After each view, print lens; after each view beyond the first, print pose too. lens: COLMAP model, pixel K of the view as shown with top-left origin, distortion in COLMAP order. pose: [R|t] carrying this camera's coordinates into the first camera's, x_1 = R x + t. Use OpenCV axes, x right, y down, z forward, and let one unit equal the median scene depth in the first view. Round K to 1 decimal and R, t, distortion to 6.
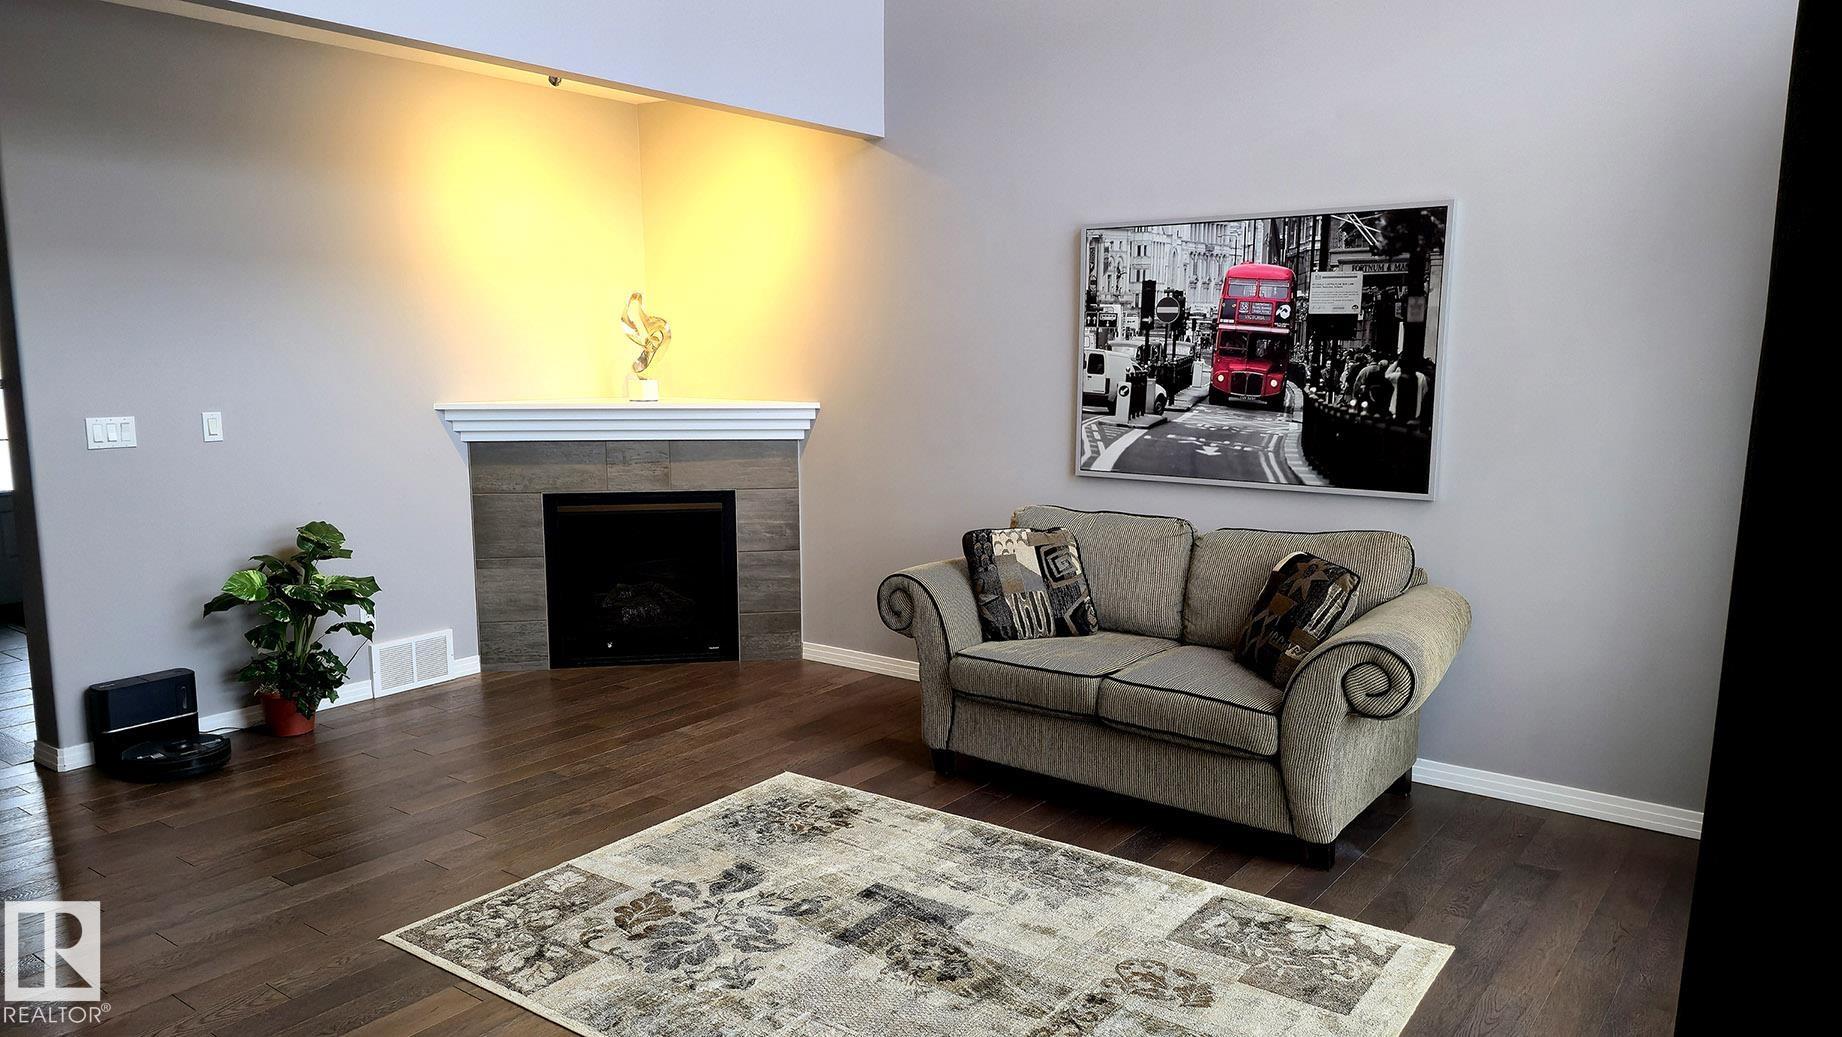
lens RADIAL K [[1262.1, 0, 920.7], [0, 1262.1, 526.5], [0, 0, 1]] dist [0.113907, -0.173436]
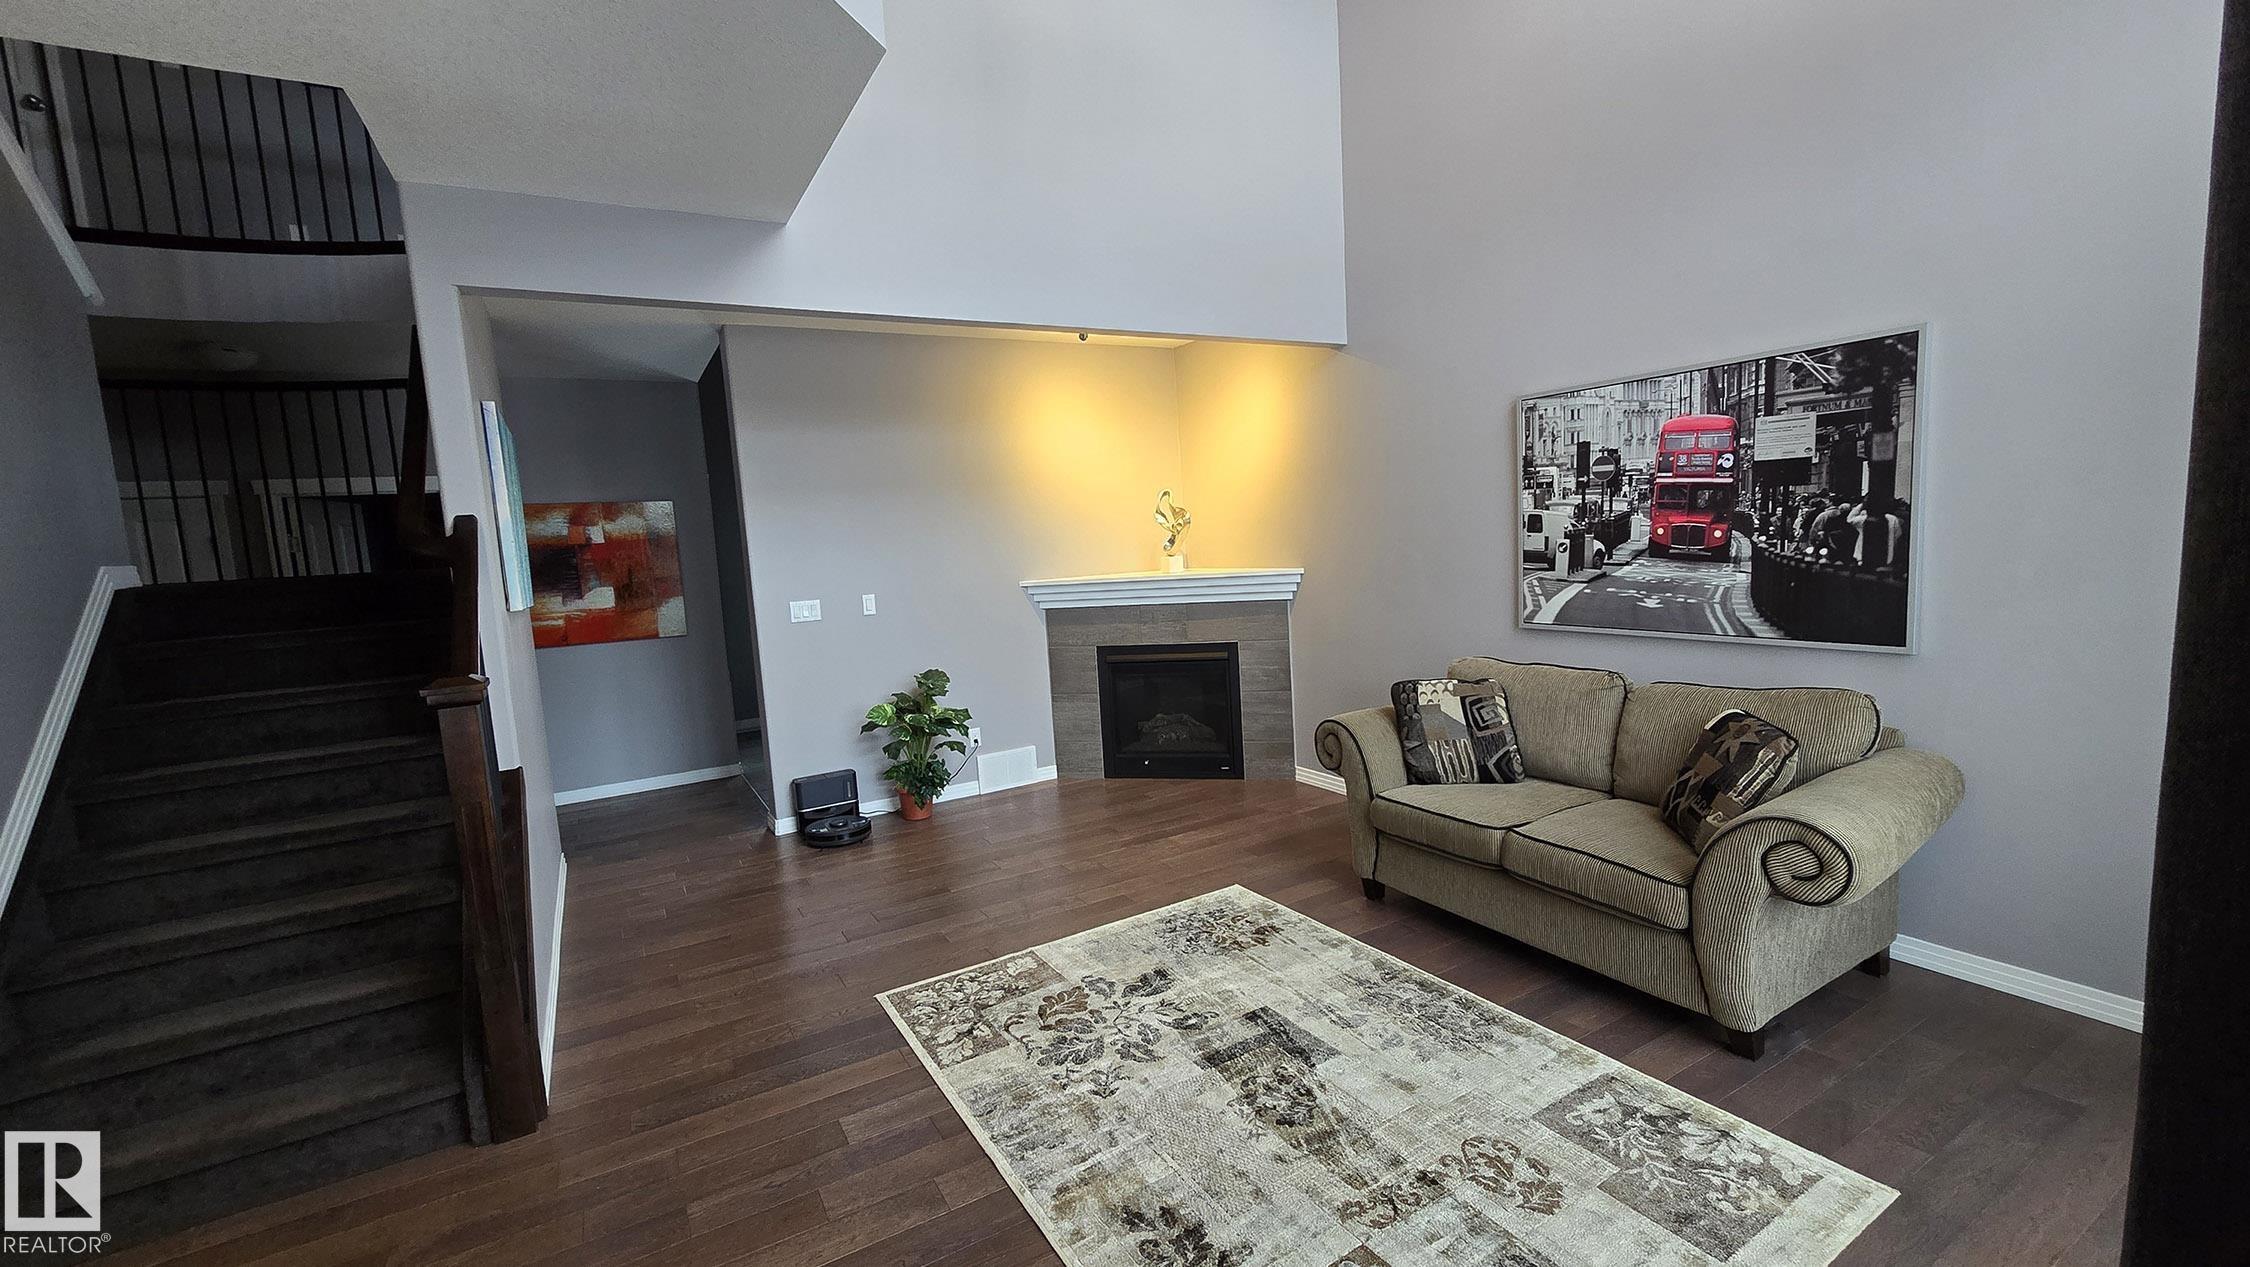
lens RADIAL K [[914.6, 0, 1113.3], [0, 914.6, 638.7], [0, 0, 1]] dist [0.001328, -0.004590]
pose [[0.916374, -0.010953, -0.400174, 0.130160], [0.003499, 0.999807, -0.019353, -0.019293], [0.400309, 0.016335, 0.916235, 0.166361]]
